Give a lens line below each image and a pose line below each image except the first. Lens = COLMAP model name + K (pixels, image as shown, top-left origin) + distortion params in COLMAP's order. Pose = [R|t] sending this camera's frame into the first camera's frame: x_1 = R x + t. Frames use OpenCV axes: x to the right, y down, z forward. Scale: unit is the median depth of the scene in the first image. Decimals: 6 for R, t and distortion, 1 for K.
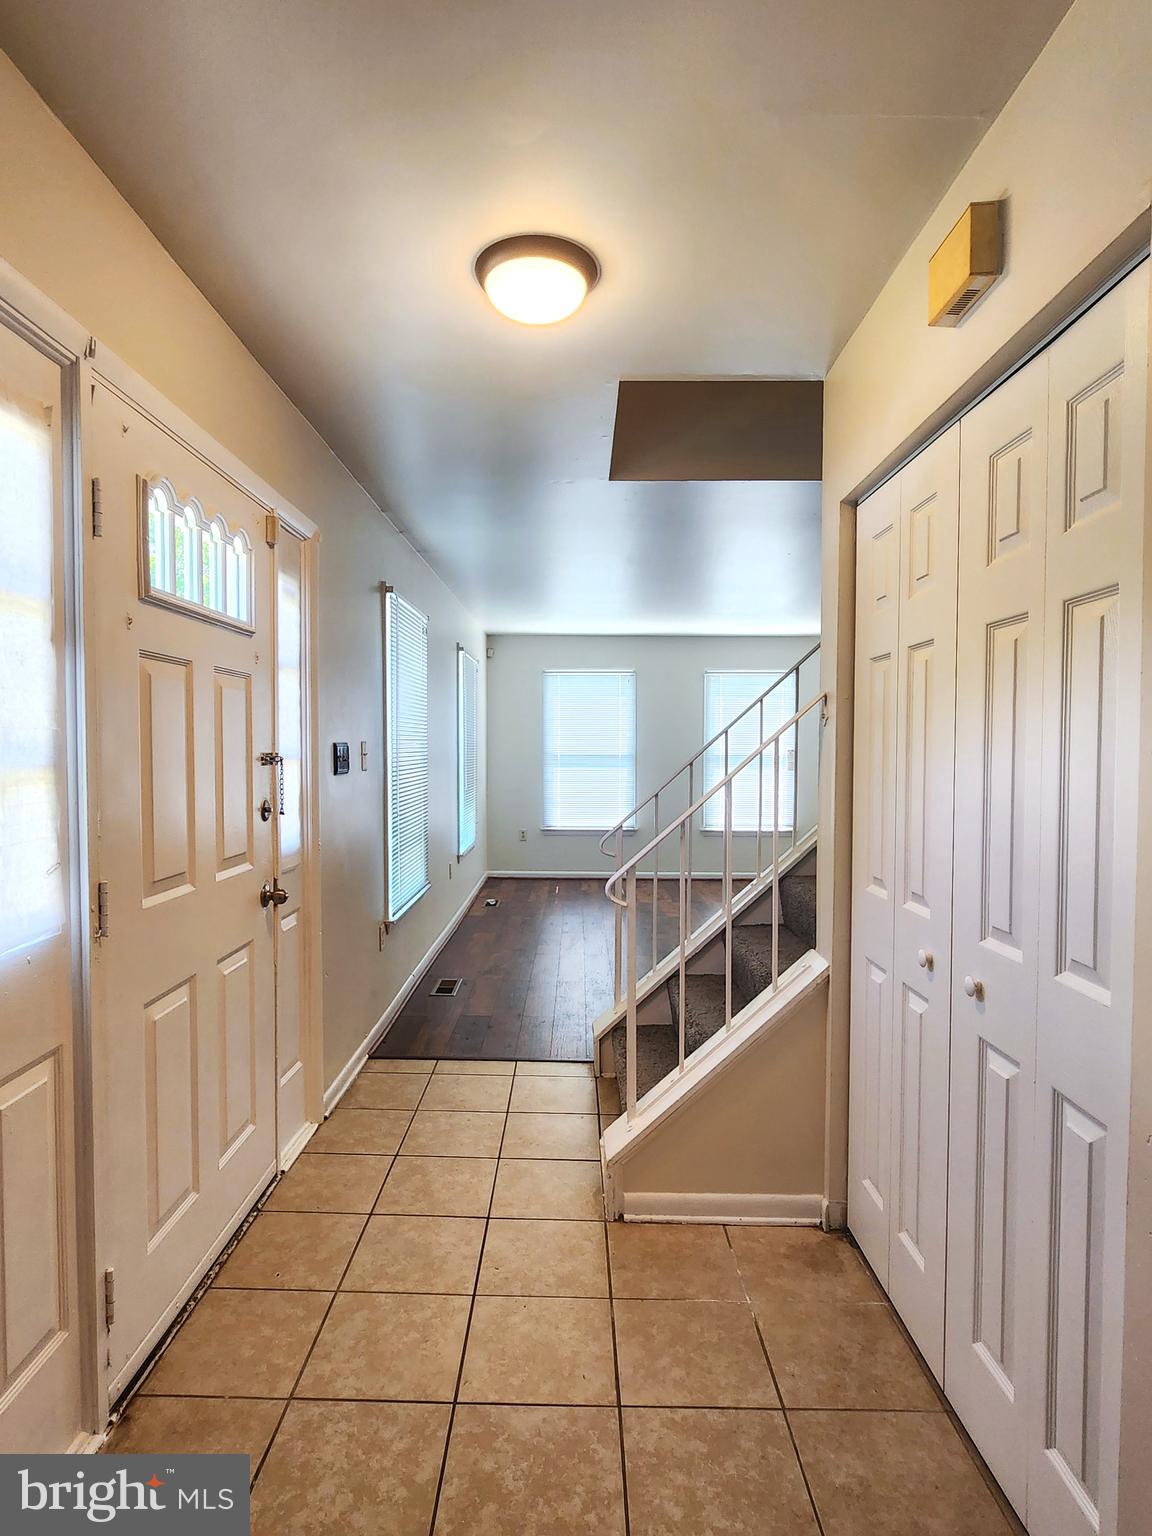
lens RADIAL K [[863.7, 0, 576.2], [0, 863.7, 770.7], [0, 0, 1]] dist [-0.022173, -0.001314]
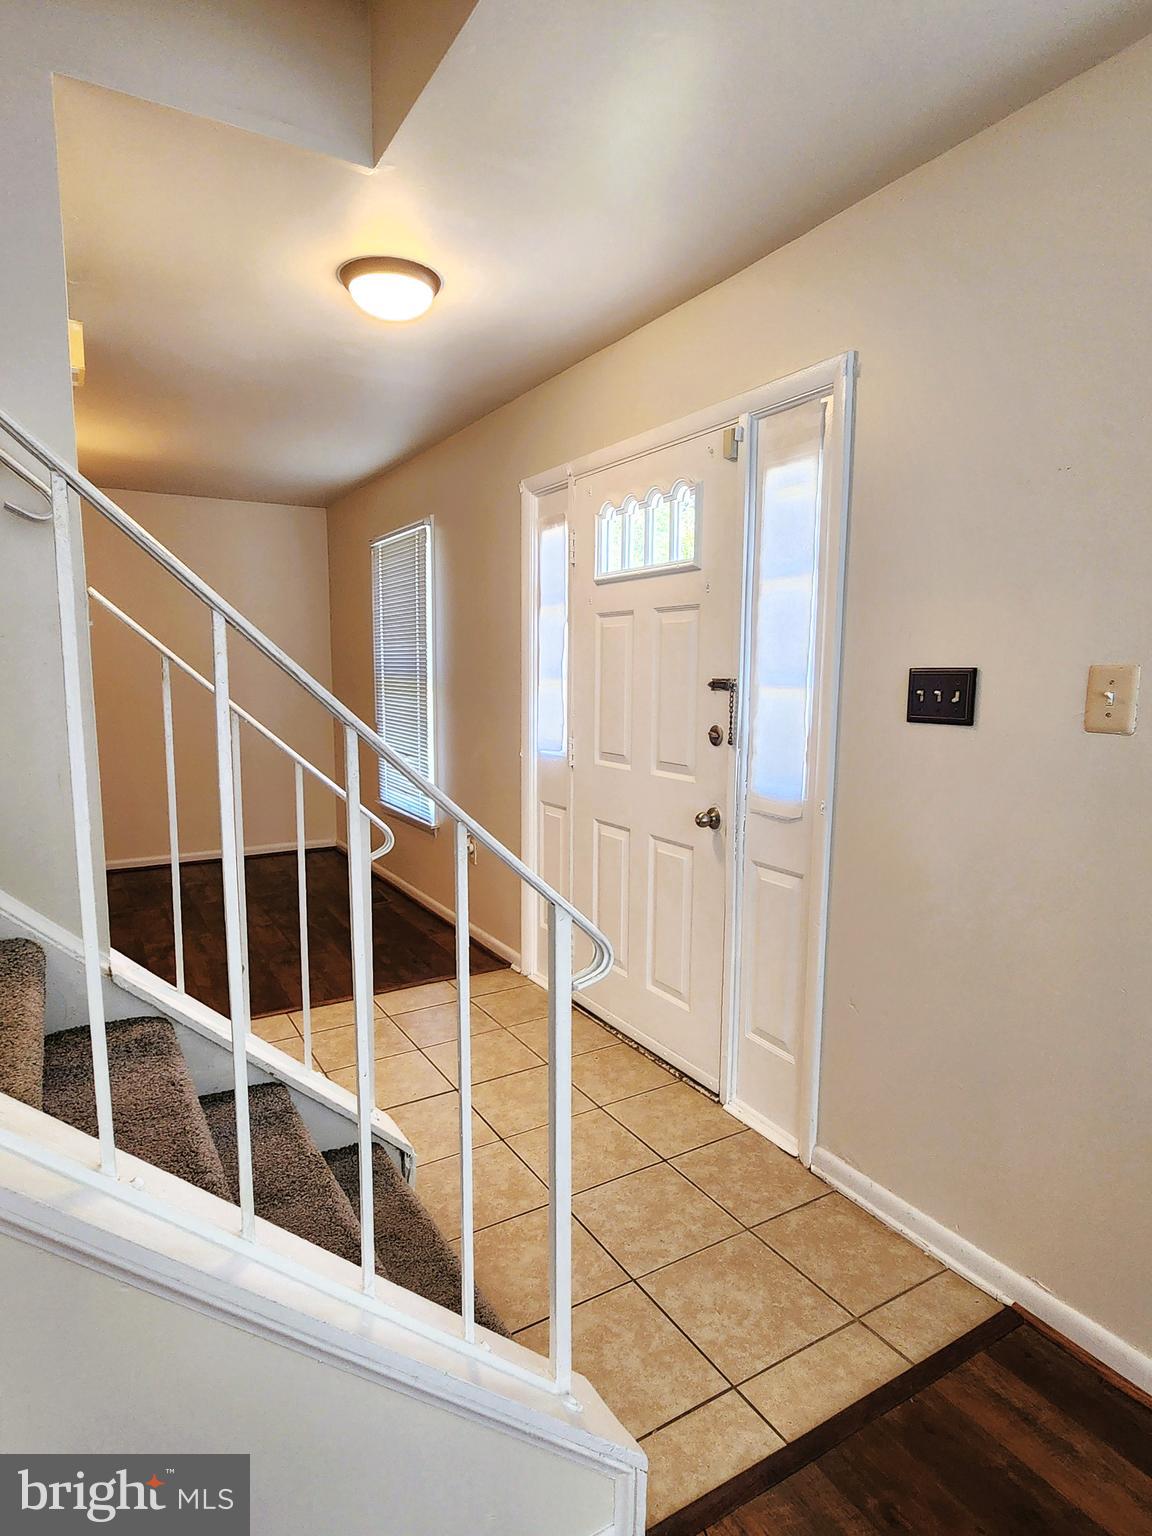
lens RADIAL K [[863.7, 0, 578.4], [0, 863.7, 774.0], [0, 0, 1]] dist [-0.022173, -0.001314]
pose [[-0.862675, 0.052404, -0.503036, 0.295231], [-0.024440, 0.989136, 0.144956, -0.052494], [0.505168, 0.137344, -0.852022, 1.779531]]
